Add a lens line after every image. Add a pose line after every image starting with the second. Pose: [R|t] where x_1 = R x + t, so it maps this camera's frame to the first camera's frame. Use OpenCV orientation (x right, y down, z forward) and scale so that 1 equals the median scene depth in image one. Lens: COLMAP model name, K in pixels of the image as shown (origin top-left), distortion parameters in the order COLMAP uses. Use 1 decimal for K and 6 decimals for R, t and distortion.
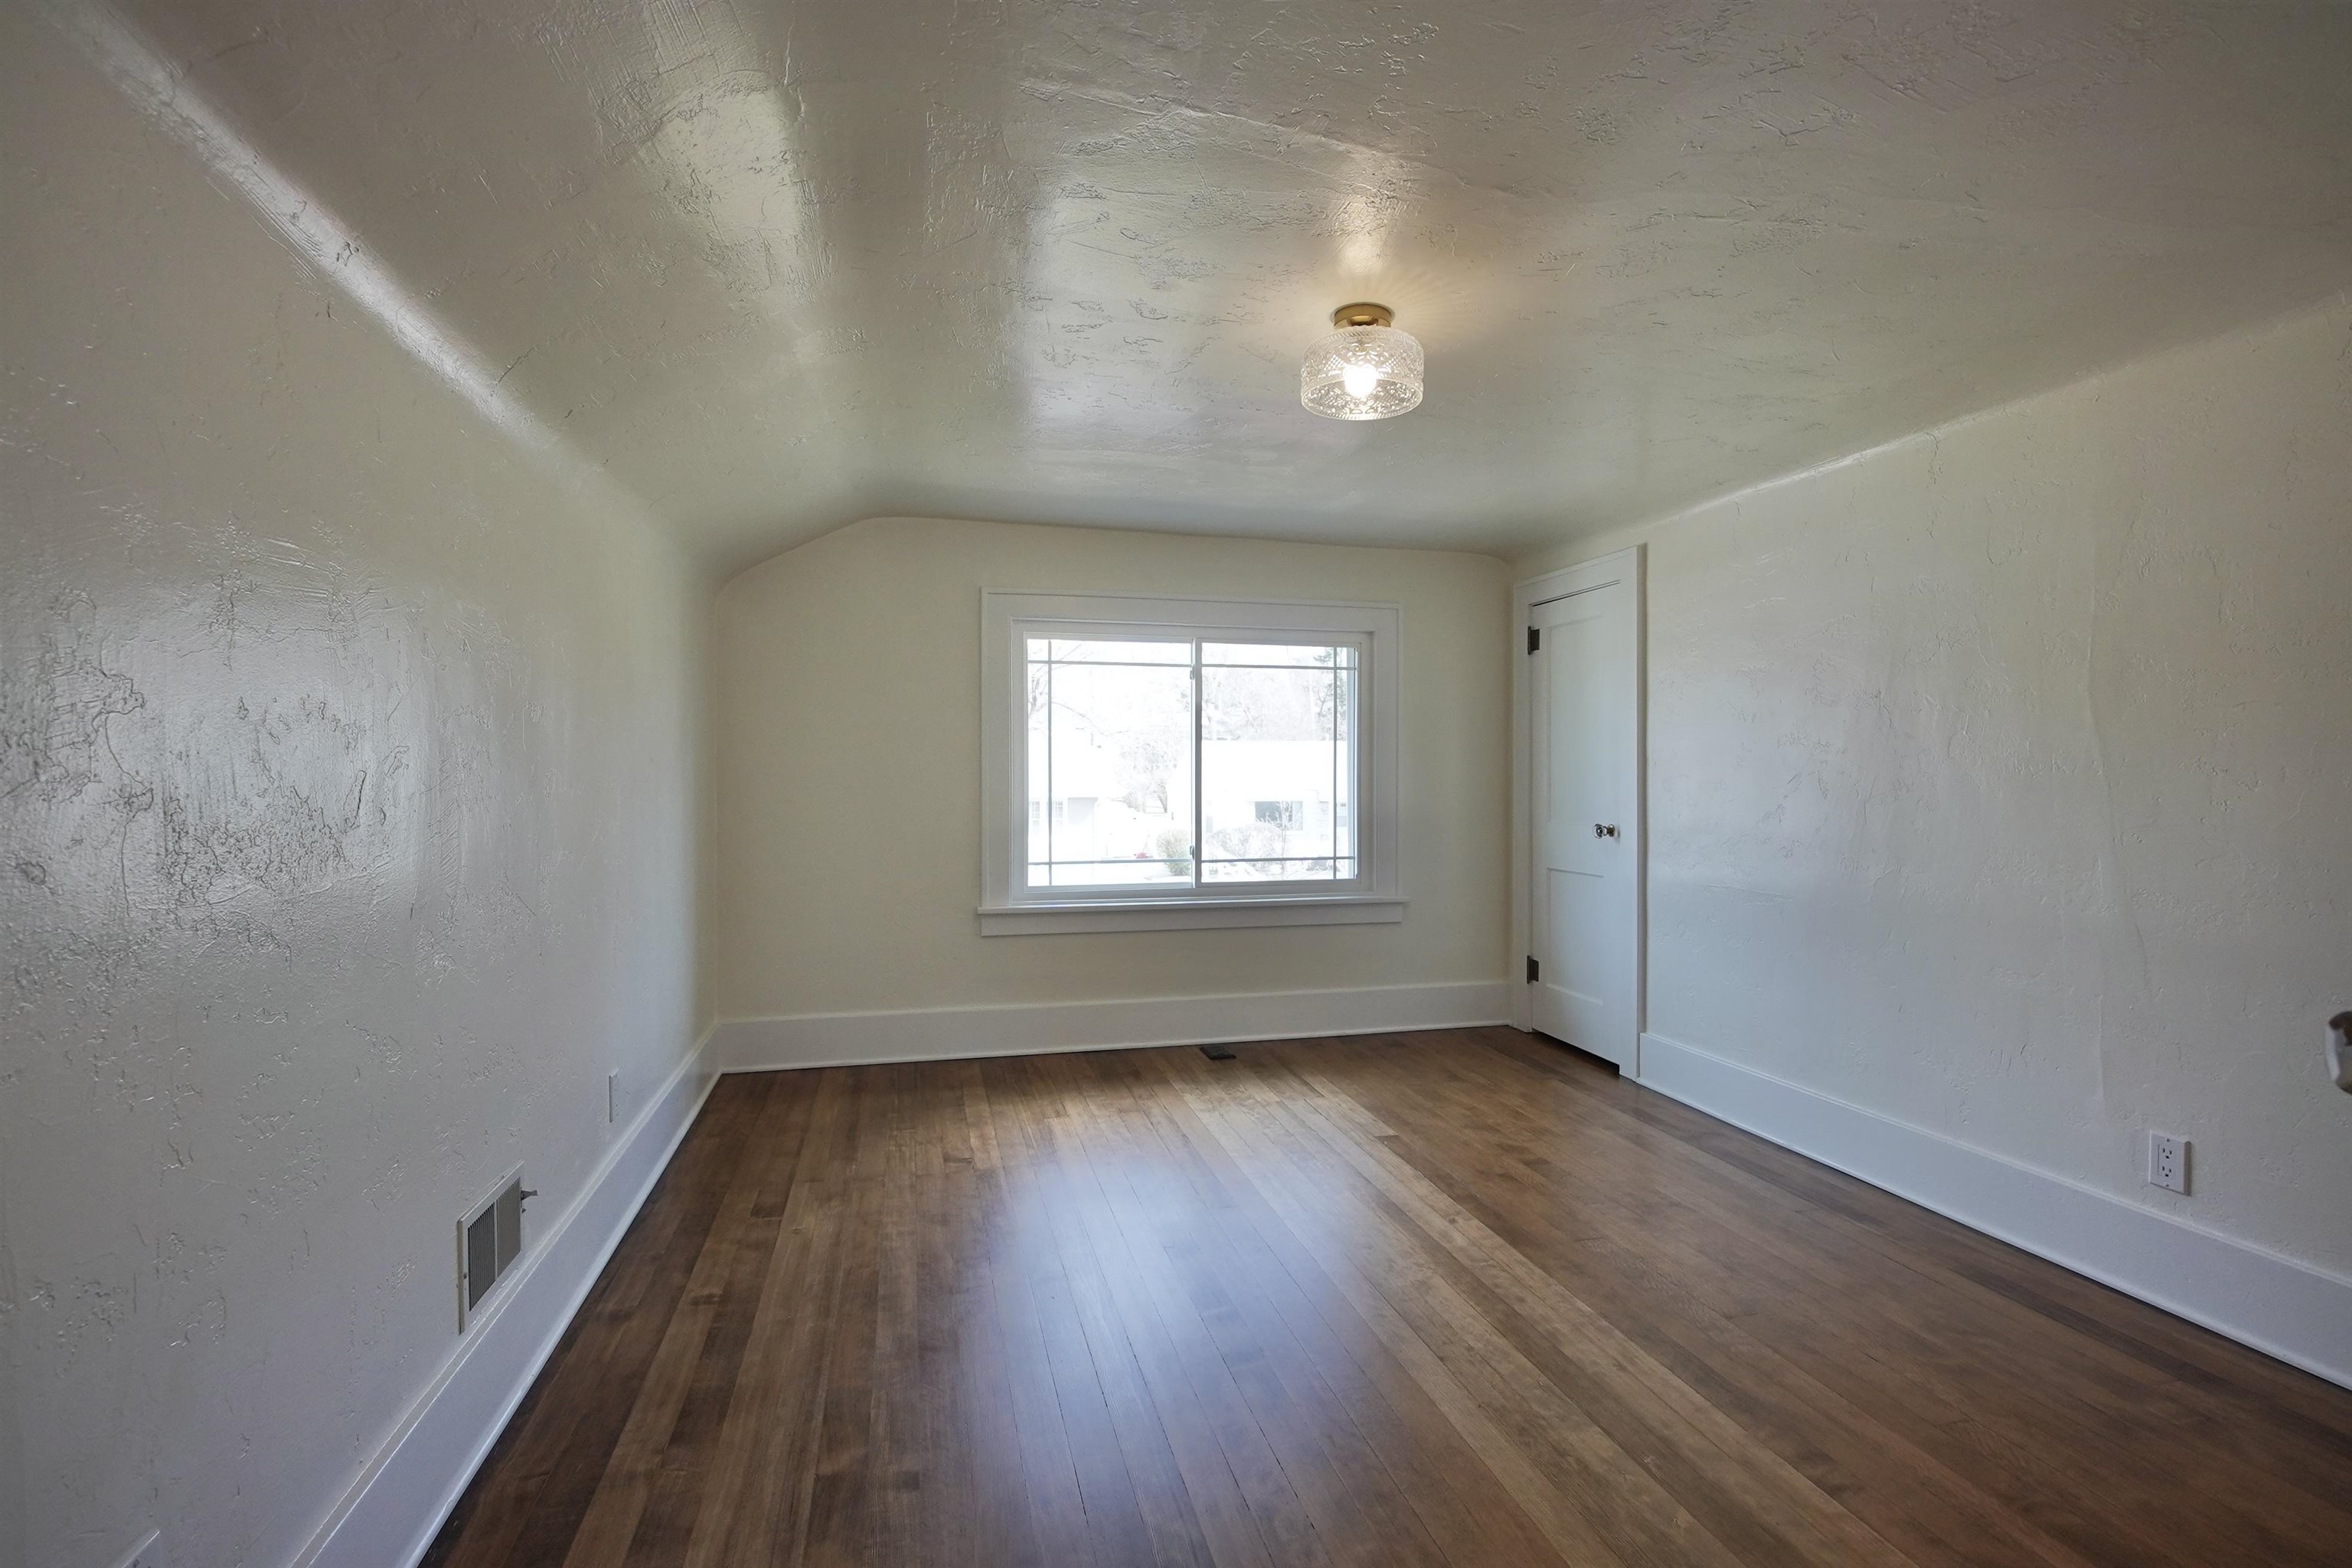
lens RADIAL K [[1088.6, 0, 1176.0], [0, 1088.6, 784.0], [0, 0, 1]] dist [-0.030289, 0.016357]
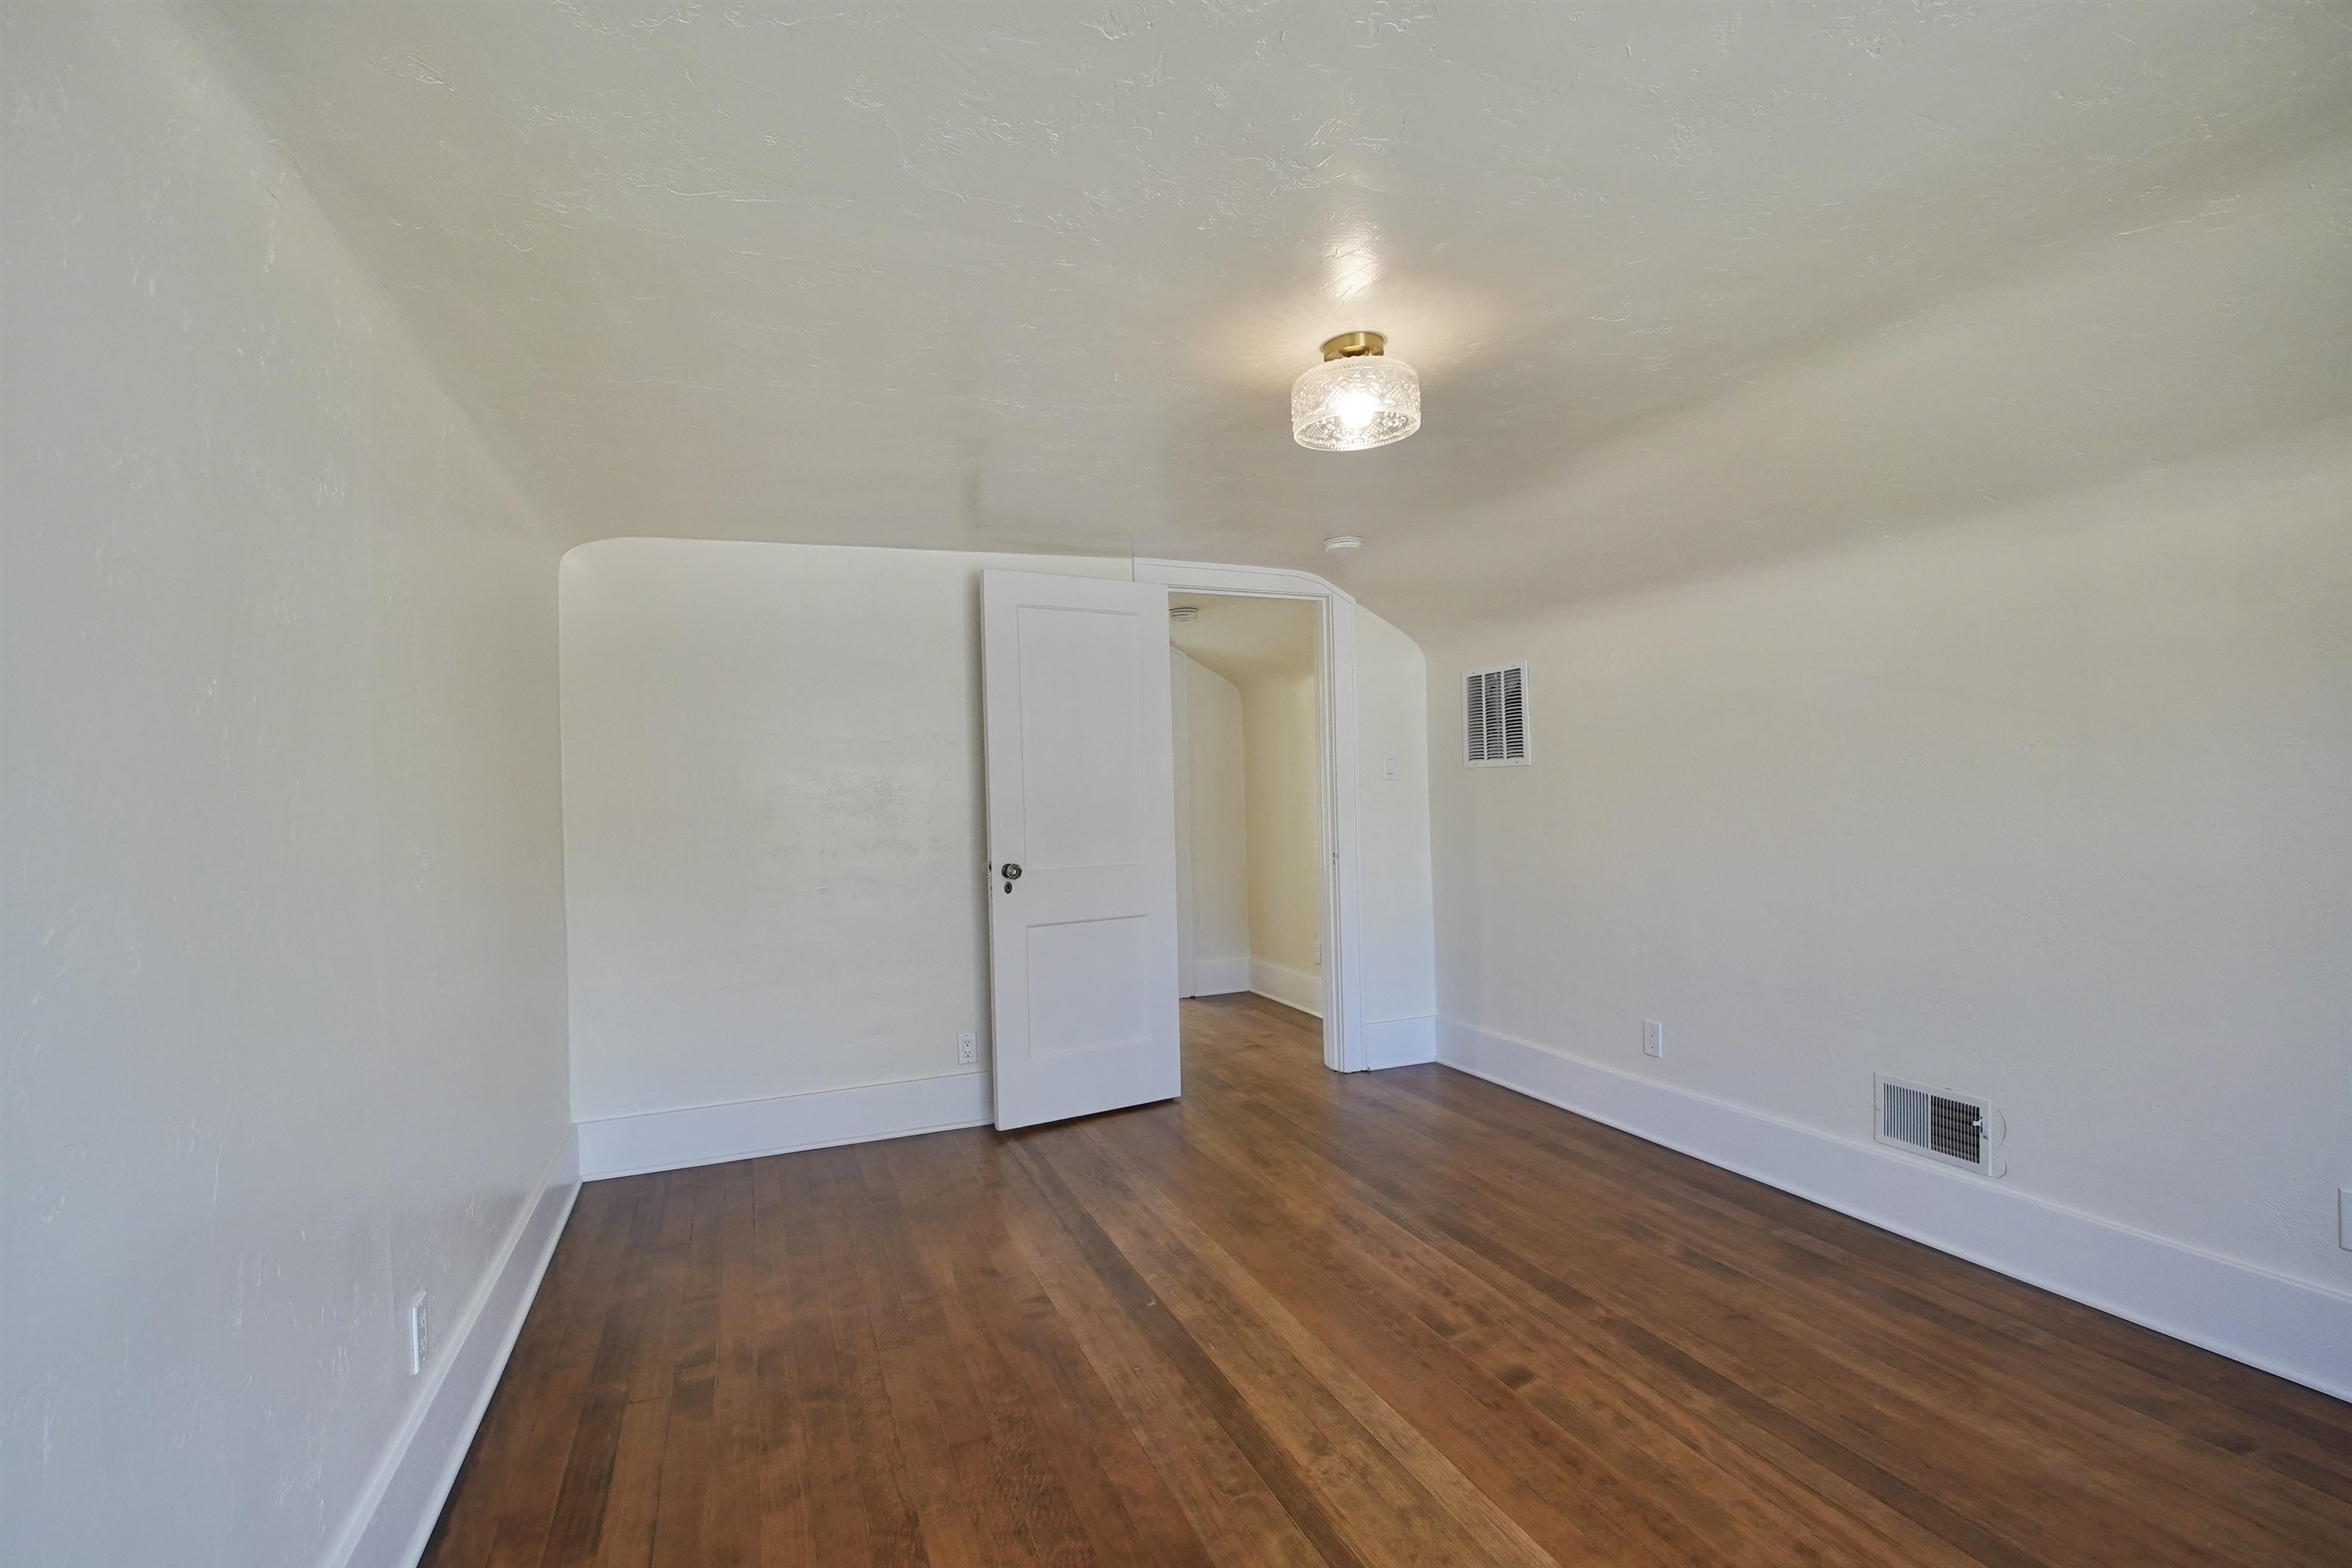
lens RADIAL K [[1088.6, 0, 1176.0], [0, 1088.6, 784.0], [0, 0, 1]] dist [-0.030289, 0.016357]
pose [[-0.989897, 0.024212, -0.139708, 0.491468], [0.024184, 0.999706, 0.001897, -0.050652], [0.139713, -0.001501, -0.990191, 2.009357]]
